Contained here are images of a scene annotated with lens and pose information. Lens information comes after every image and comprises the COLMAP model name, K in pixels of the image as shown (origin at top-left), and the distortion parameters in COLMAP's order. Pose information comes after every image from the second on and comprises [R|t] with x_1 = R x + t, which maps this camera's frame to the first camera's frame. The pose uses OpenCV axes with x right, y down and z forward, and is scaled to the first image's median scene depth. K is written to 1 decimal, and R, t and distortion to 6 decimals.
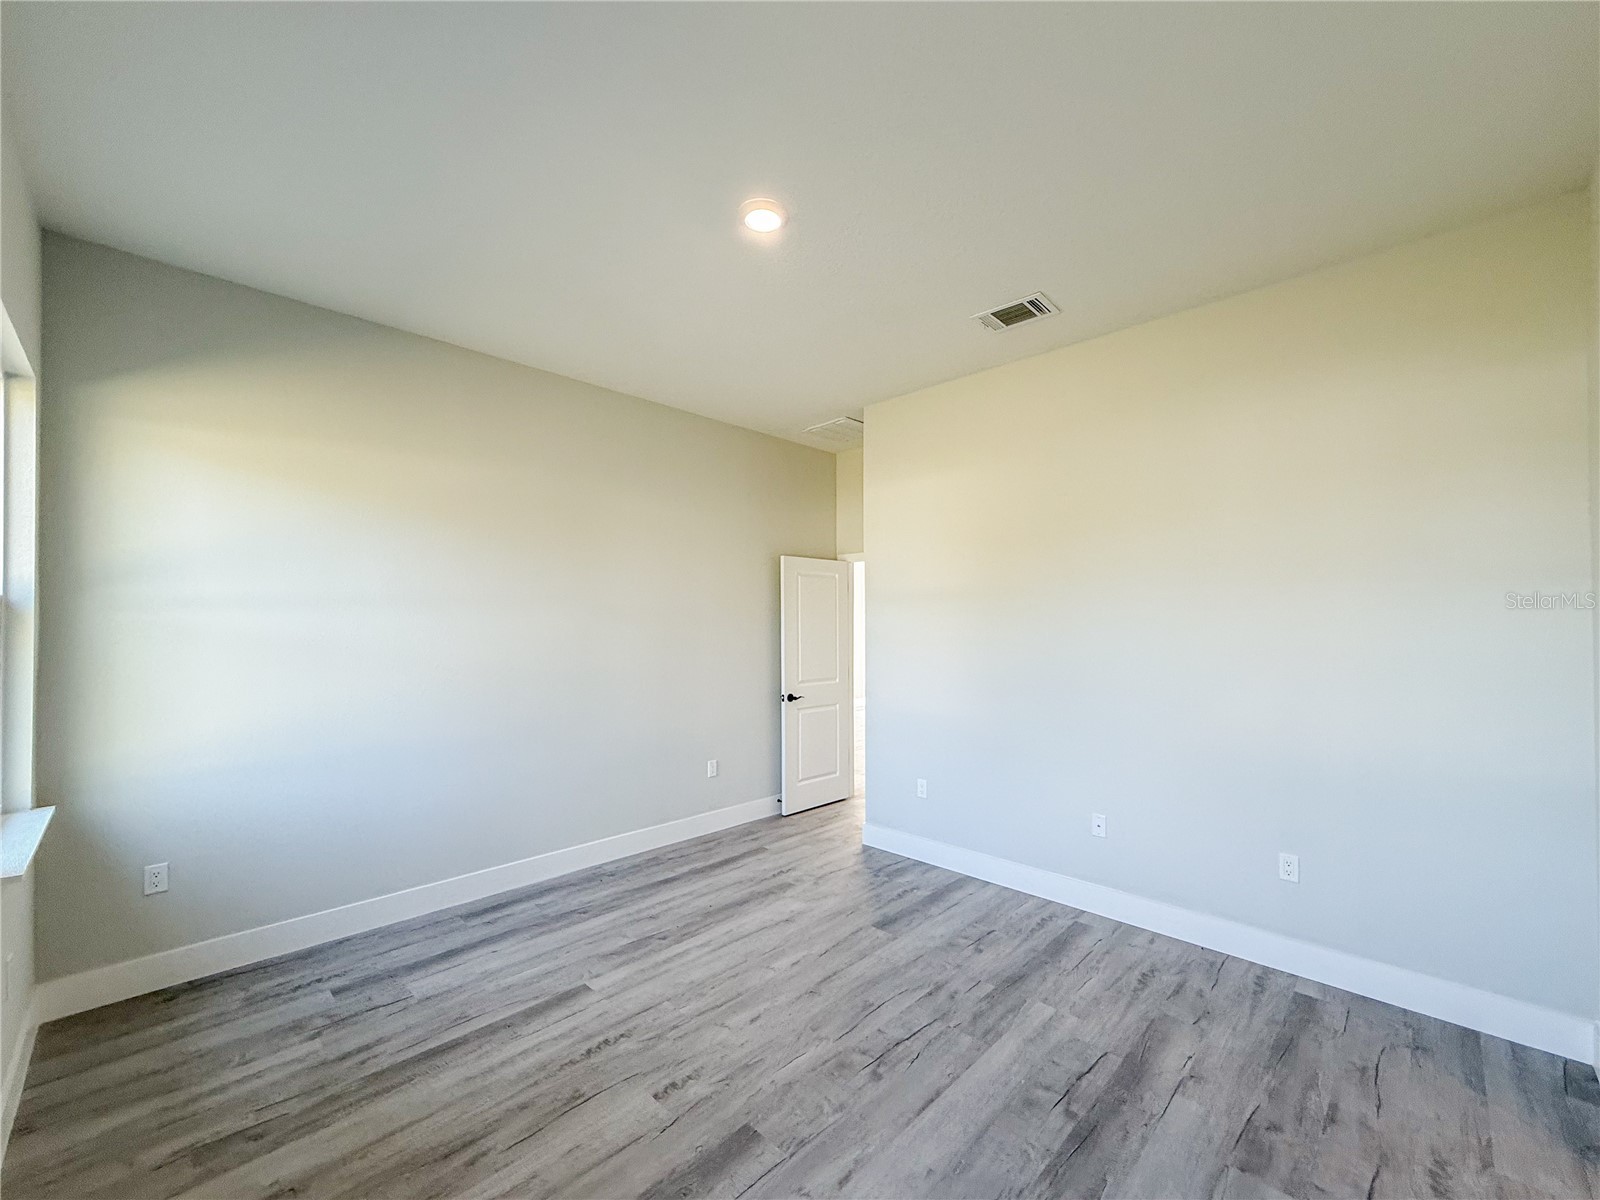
lens RADIAL K [[650.1, 0, 792.5], [0, 650.1, 598.2], [0, 0, 1]] dist [-0.000453, 0.000217]
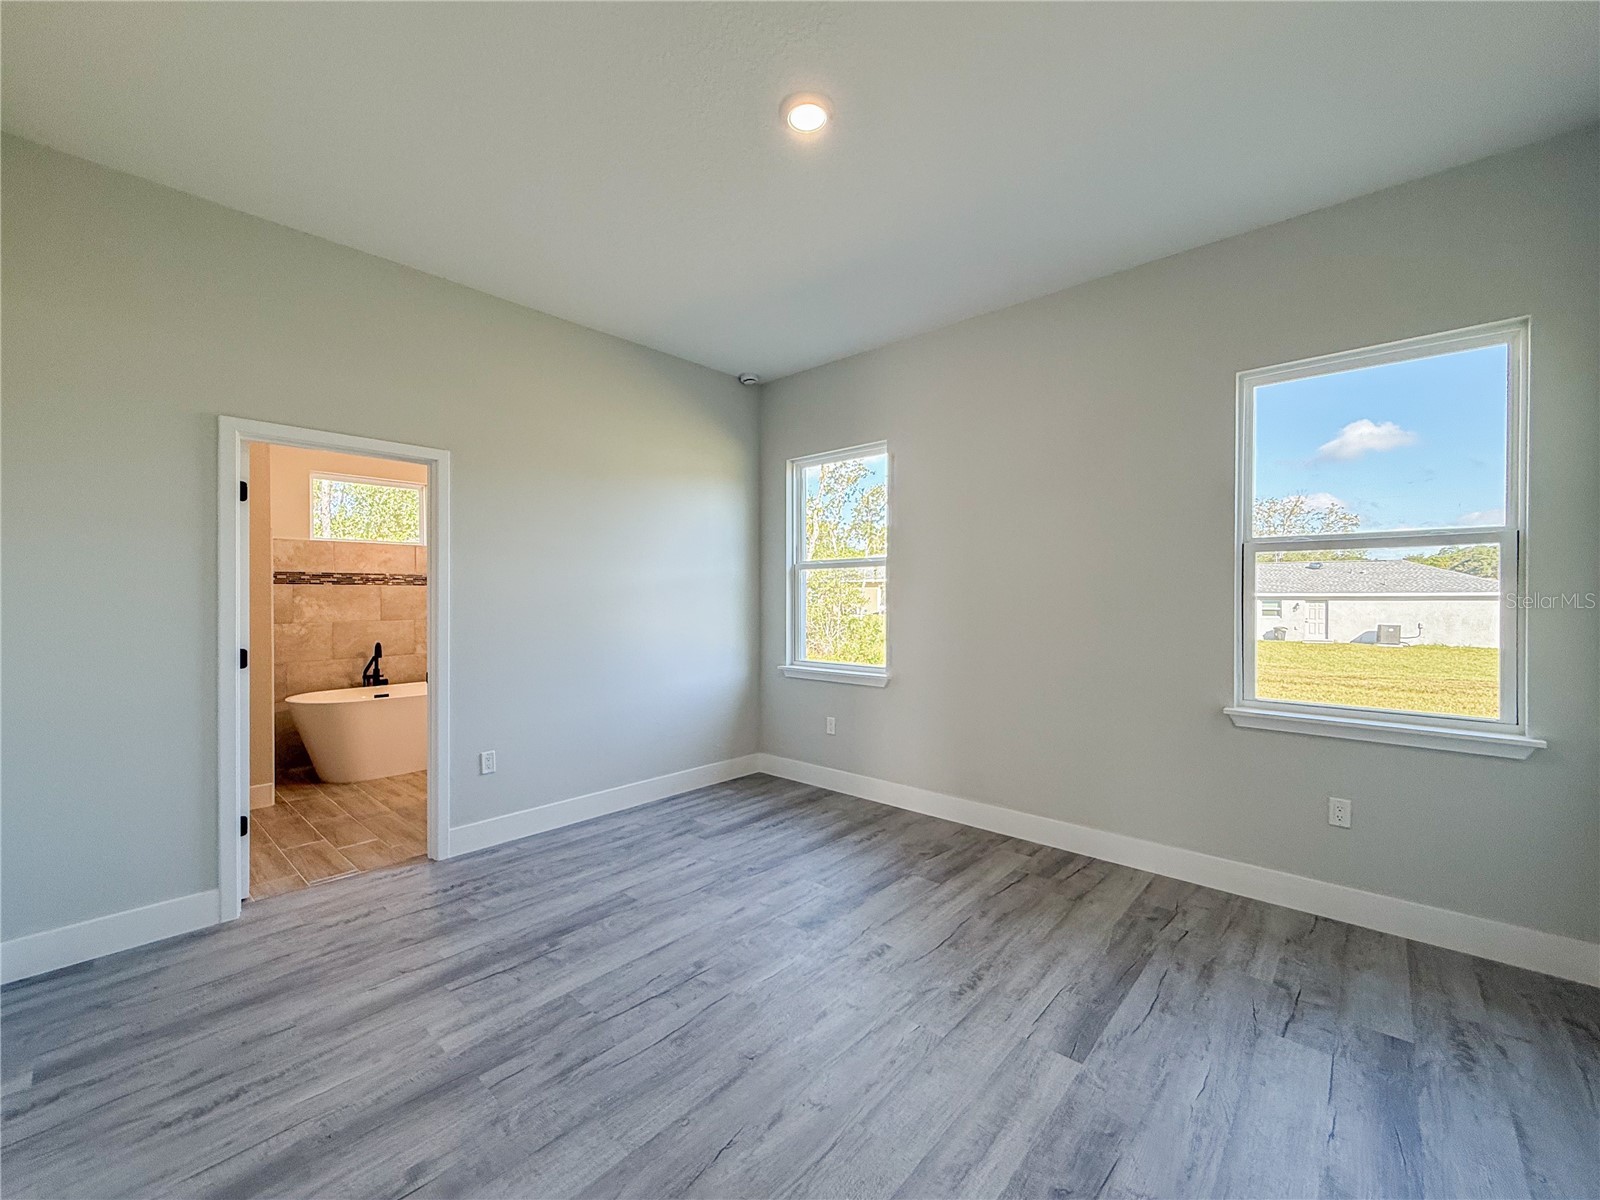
lens RADIAL K [[650.1, 0, 792.5], [0, 650.1, 598.2], [0, 0, 1]] dist [-0.000453, 0.000217]
pose [[-0.998846, 0.001933, -0.047985, 0.020071], [0.003658, 0.999349, -0.035883, 0.143574], [0.047885, -0.036018, -0.998203, 1.936508]]
